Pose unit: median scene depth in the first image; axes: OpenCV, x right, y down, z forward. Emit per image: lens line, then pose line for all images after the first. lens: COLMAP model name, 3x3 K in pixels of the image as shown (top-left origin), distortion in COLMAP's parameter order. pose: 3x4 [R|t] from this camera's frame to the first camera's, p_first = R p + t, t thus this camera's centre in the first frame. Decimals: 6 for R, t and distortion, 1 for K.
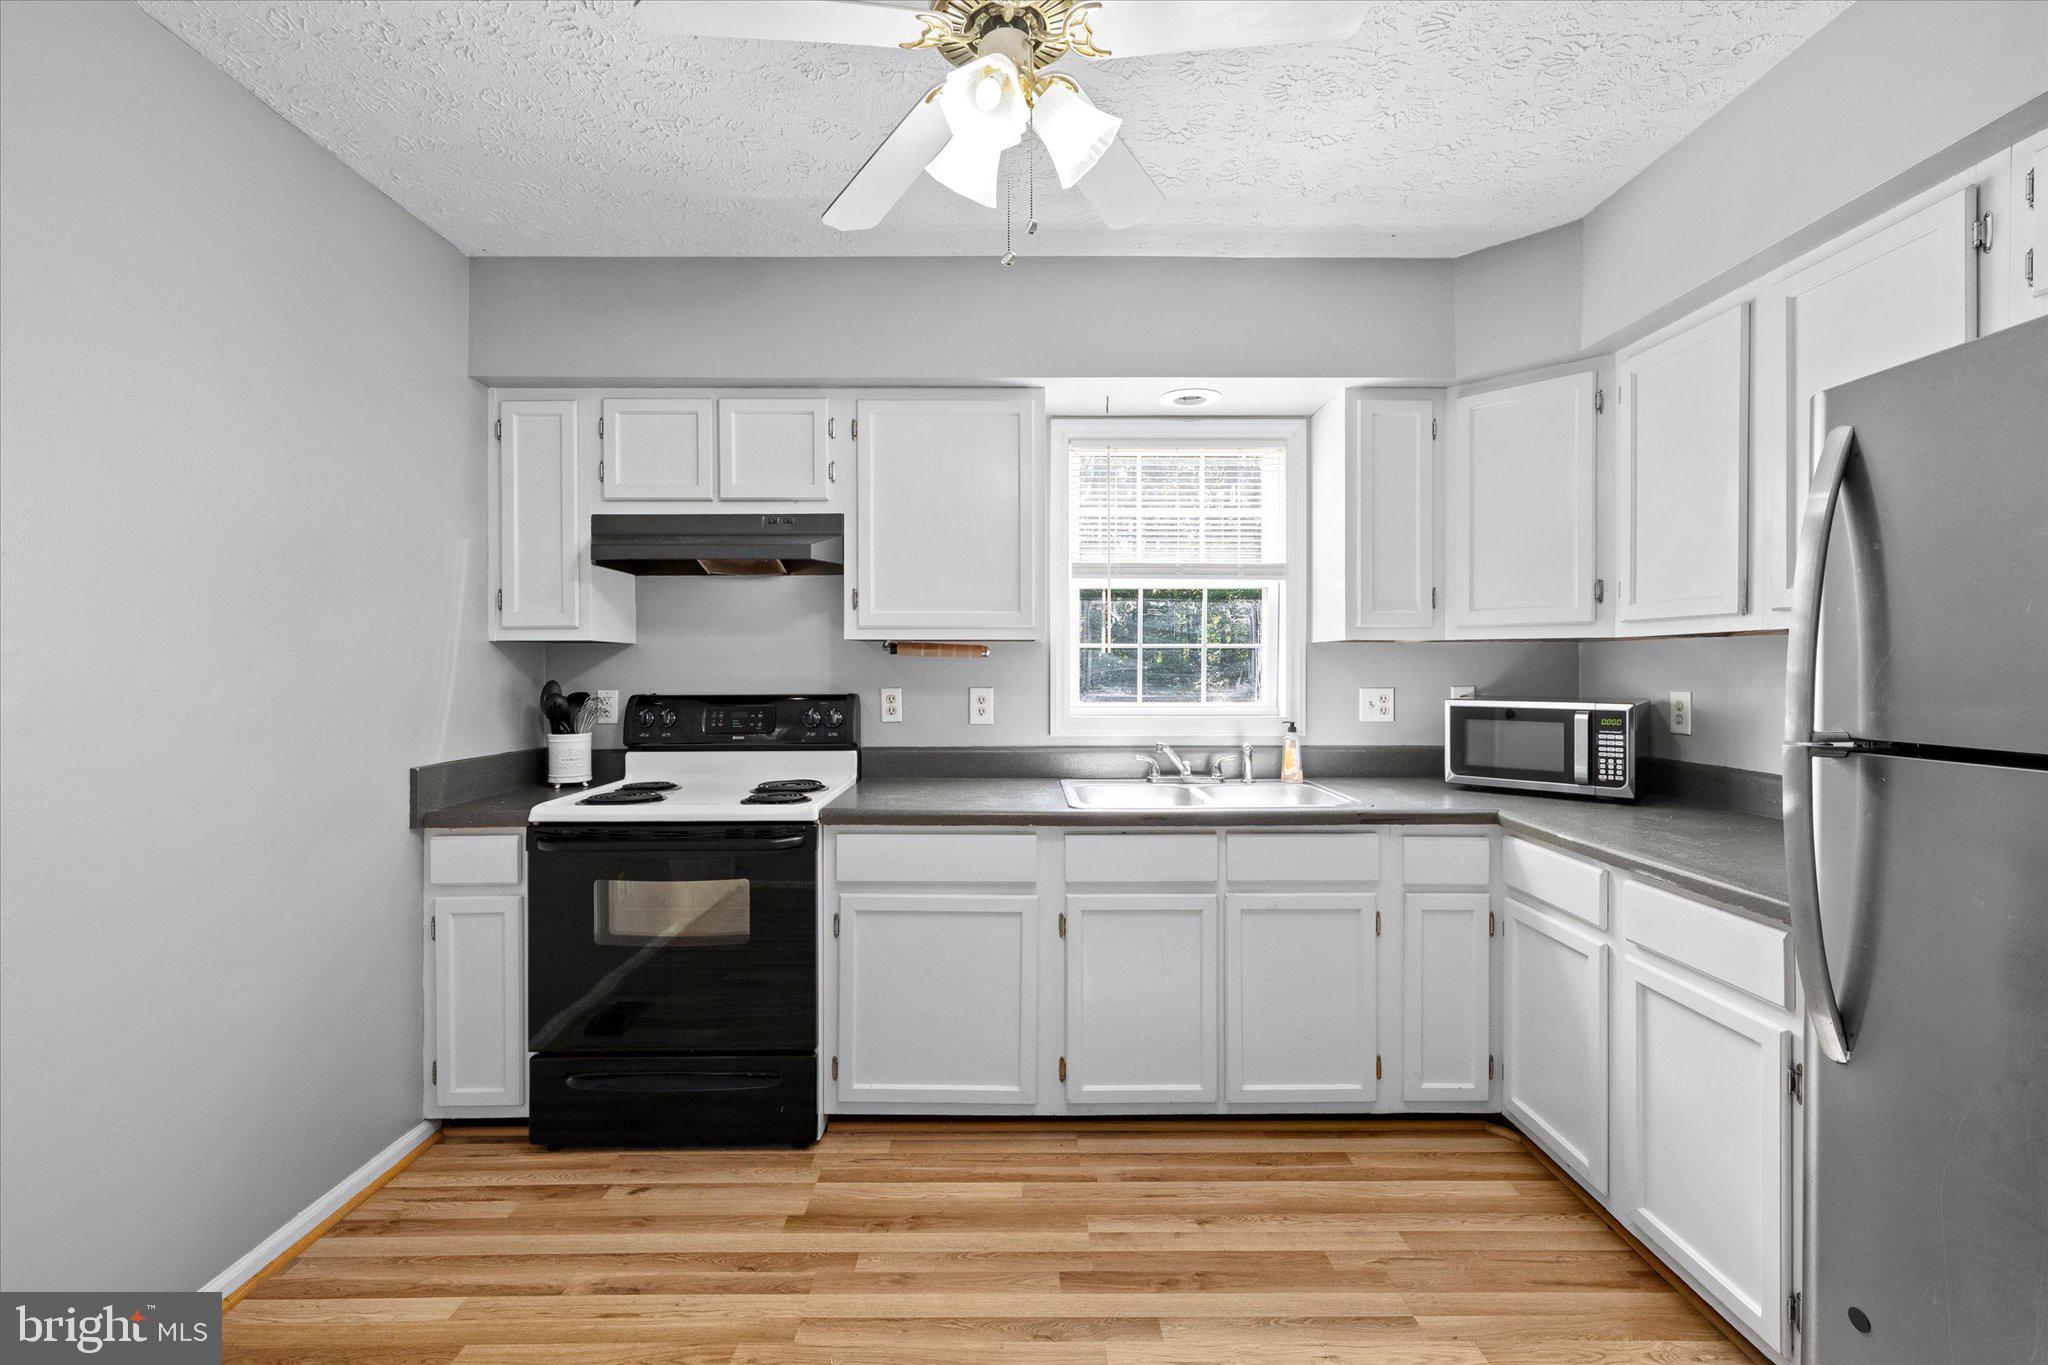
lens RADIAL K [[865.3, 0, 1023.9], [0, 865.3, 674.3], [0, 0, 1]] dist [0.000821, 0.000129]
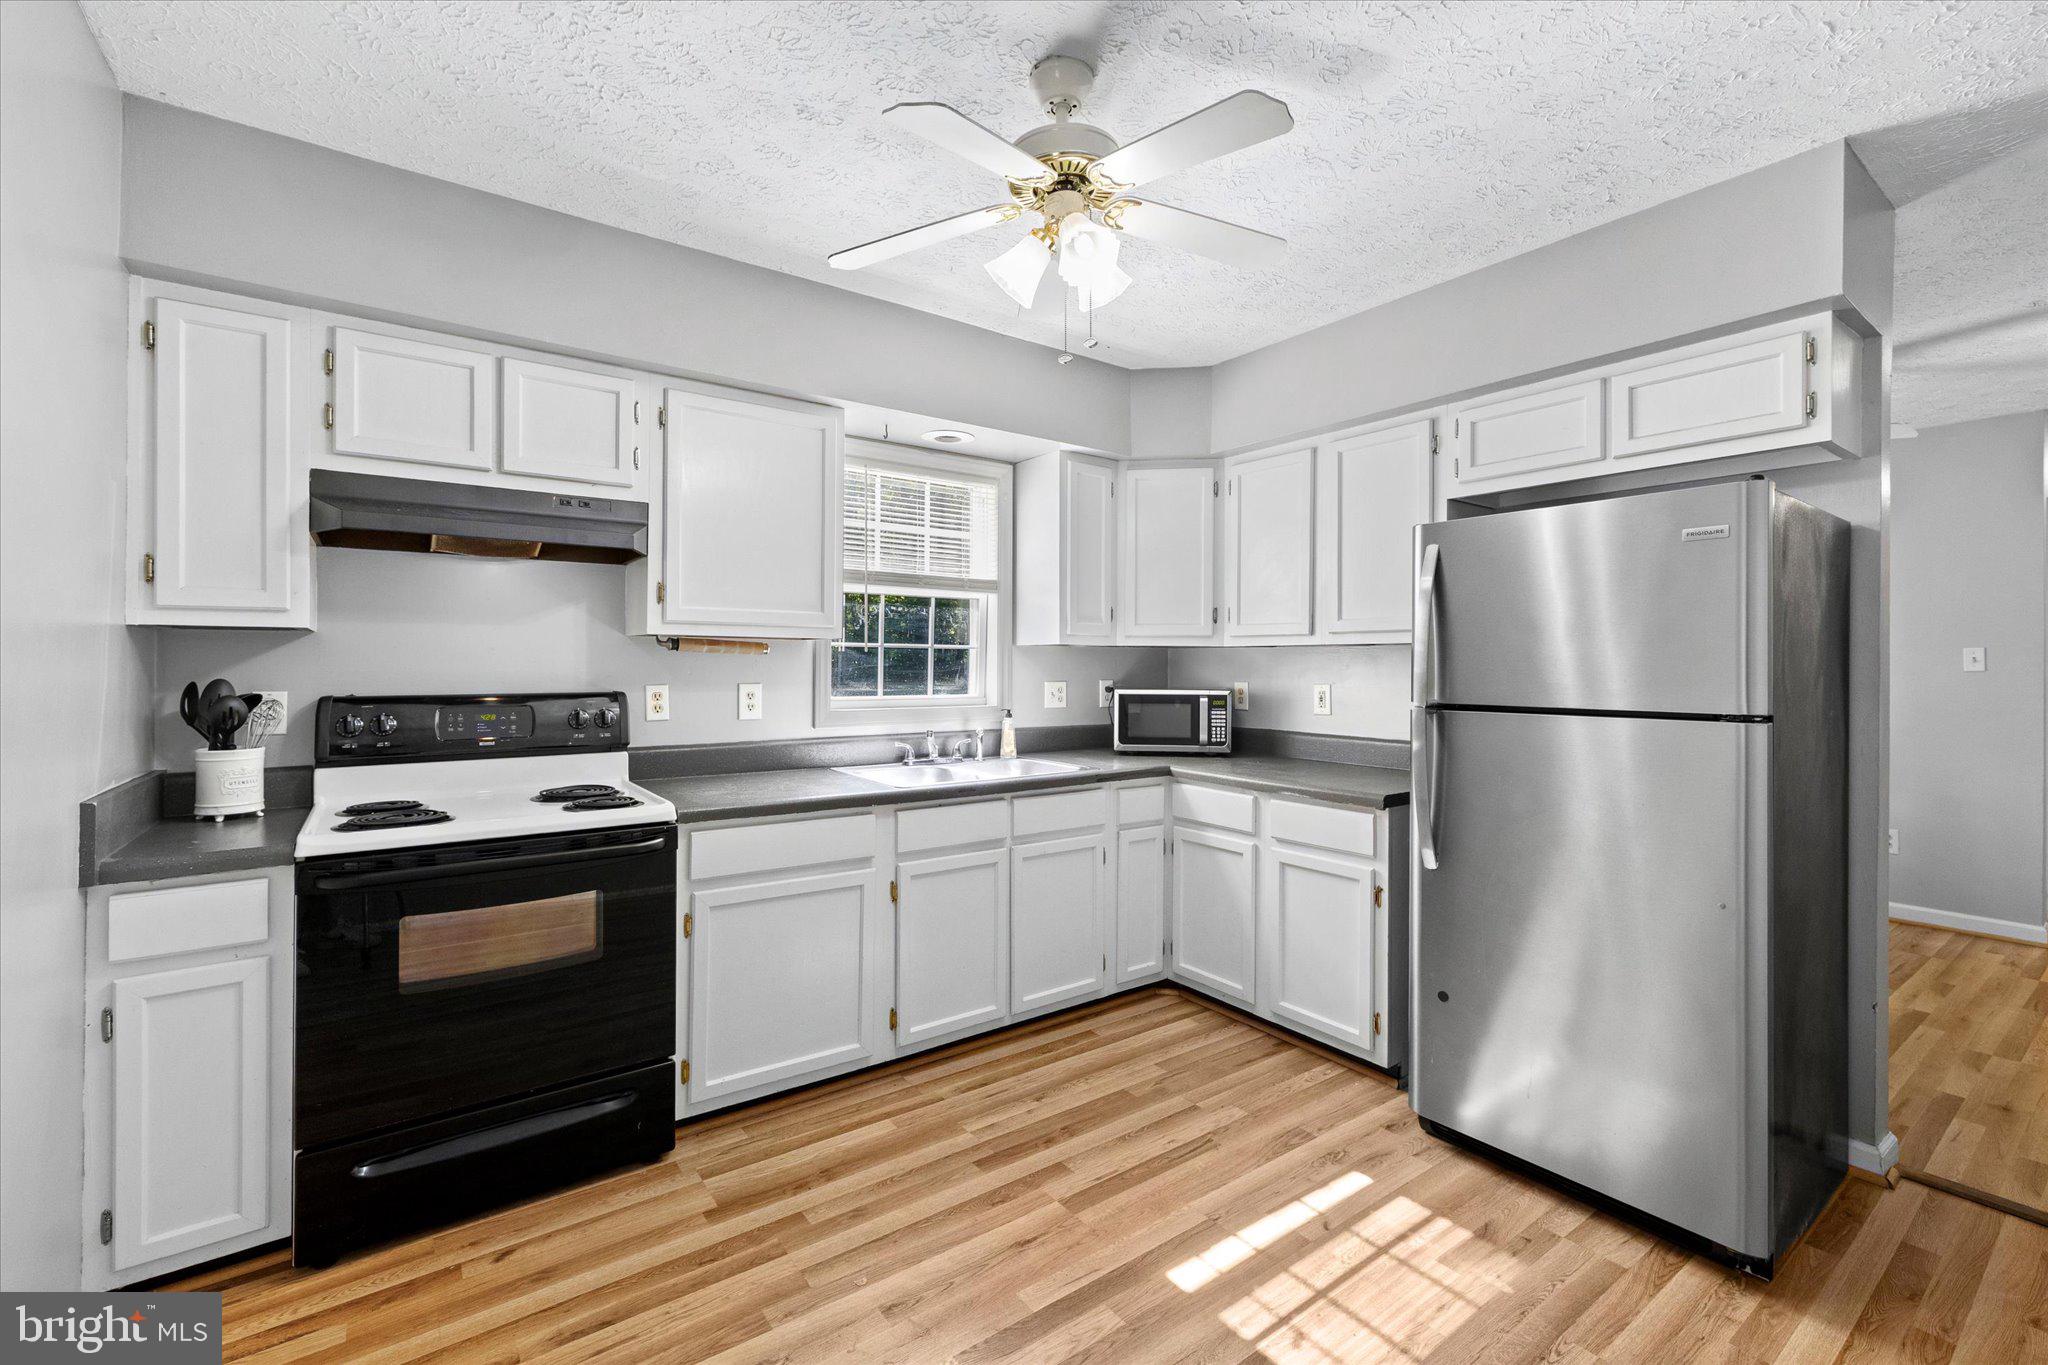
lens RADIAL K [[871.9, 0, 1024.9], [0, 871.9, 667.7], [0, 0, 1]] dist [0.000675, 0.000055]
pose [[0.811424, 0.002379, 0.584452, -0.481976], [-0.000509, 0.999994, -0.003363, -0.000161], [-0.584457, 0.002432, 0.811421, -0.030263]]
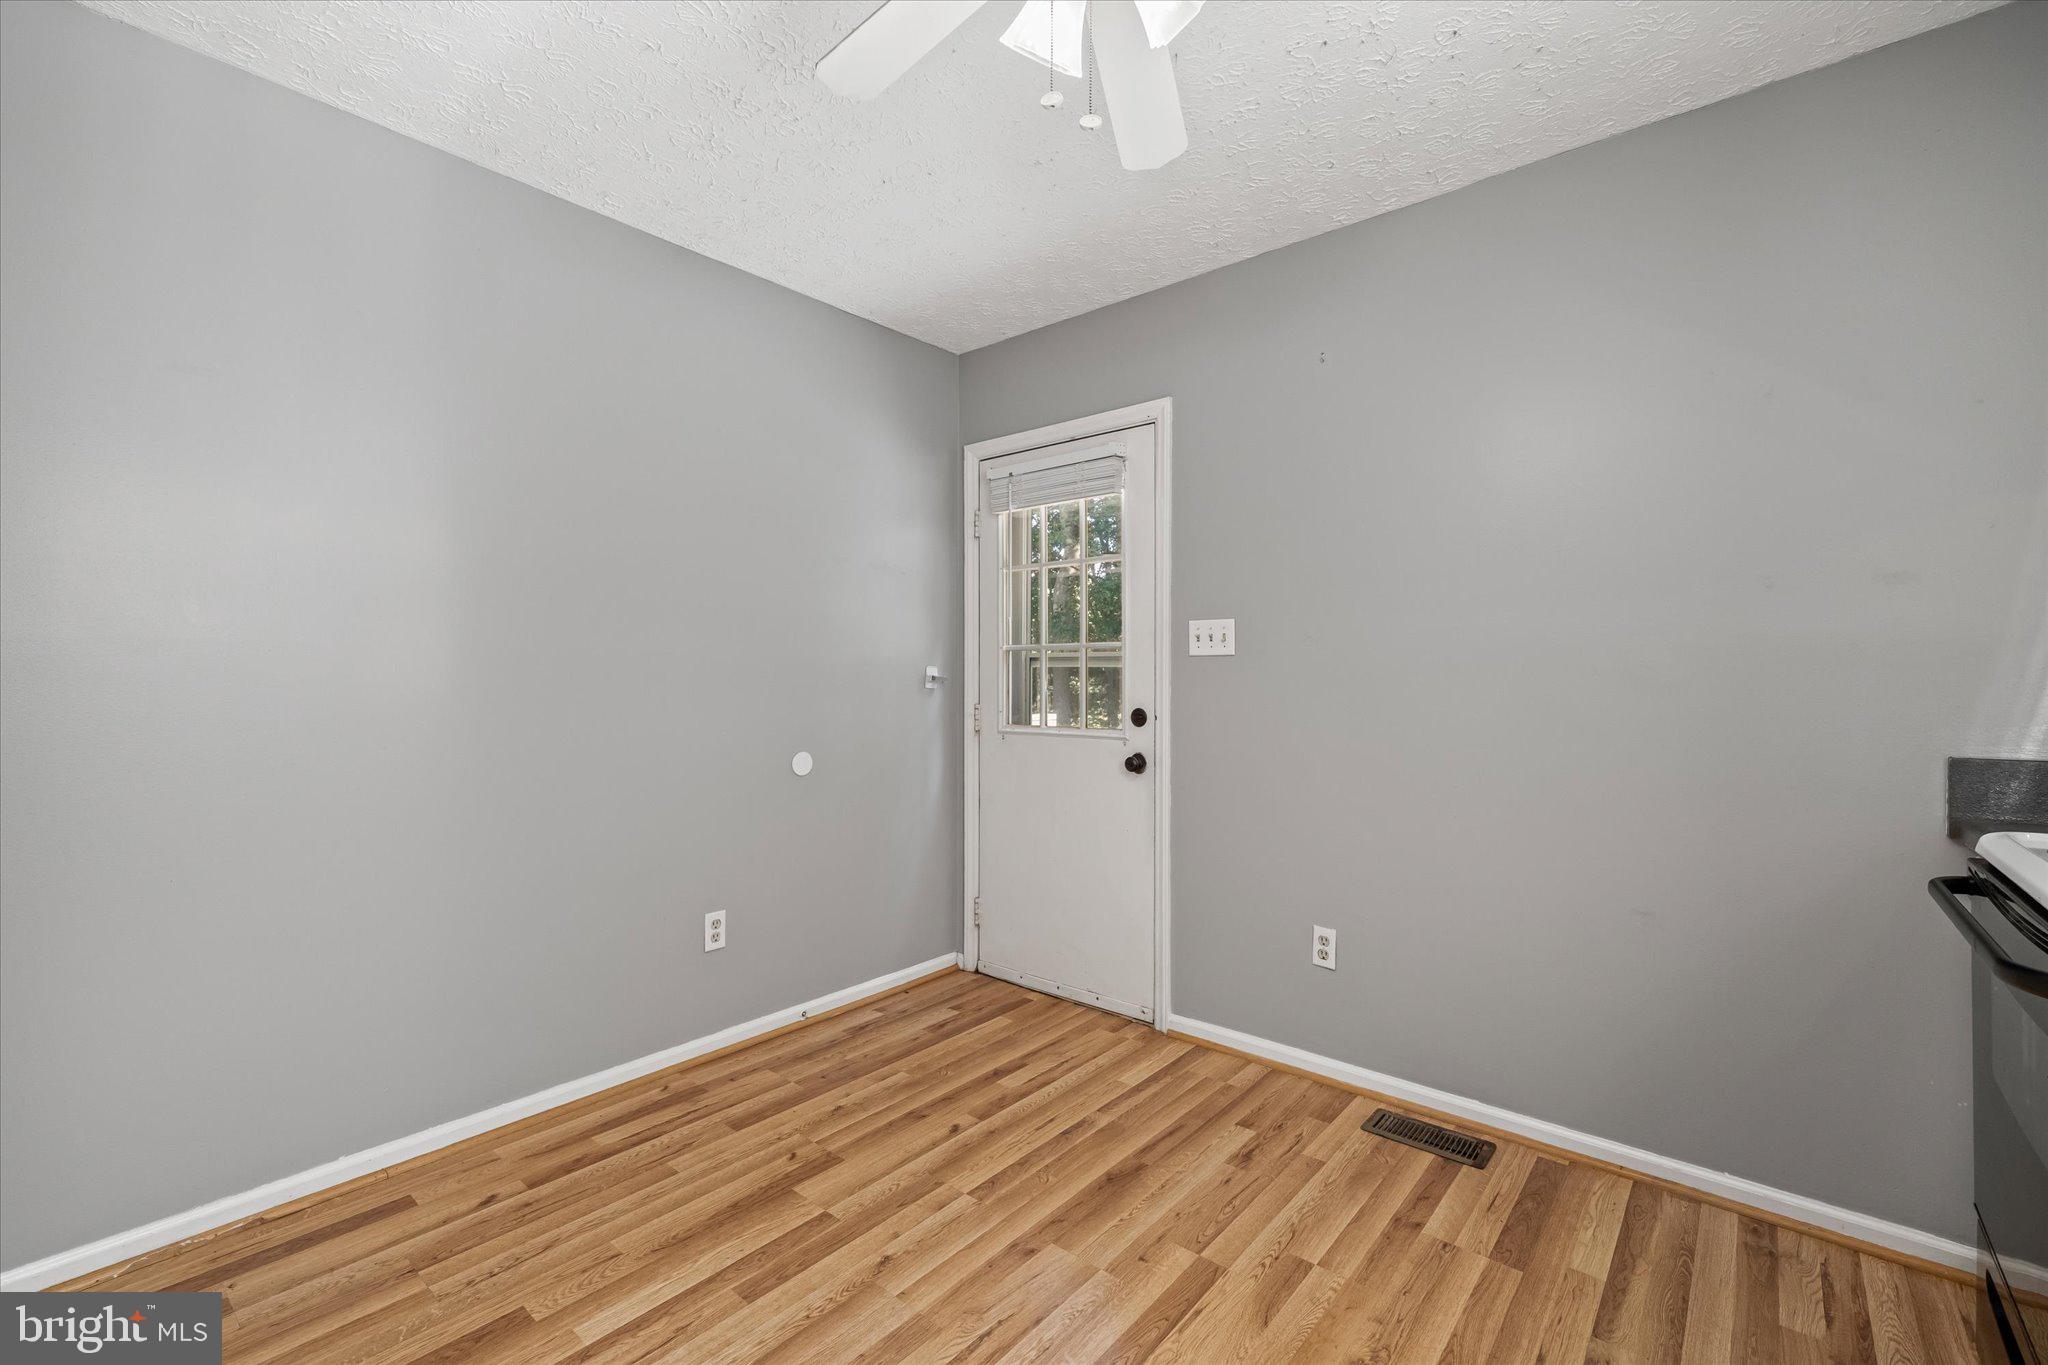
lens RADIAL K [[833.1, 0, 967.3], [0, 833.1, 672.1], [0, 0, 1]] dist [0.001908, 0.000351]
pose [[-0.661574, -0.005570, -0.749859, 0.387293], [-0.004184, 0.999984, -0.003737, 0.040739], [0.749868, 0.000666, -0.661587, 0.812593]]
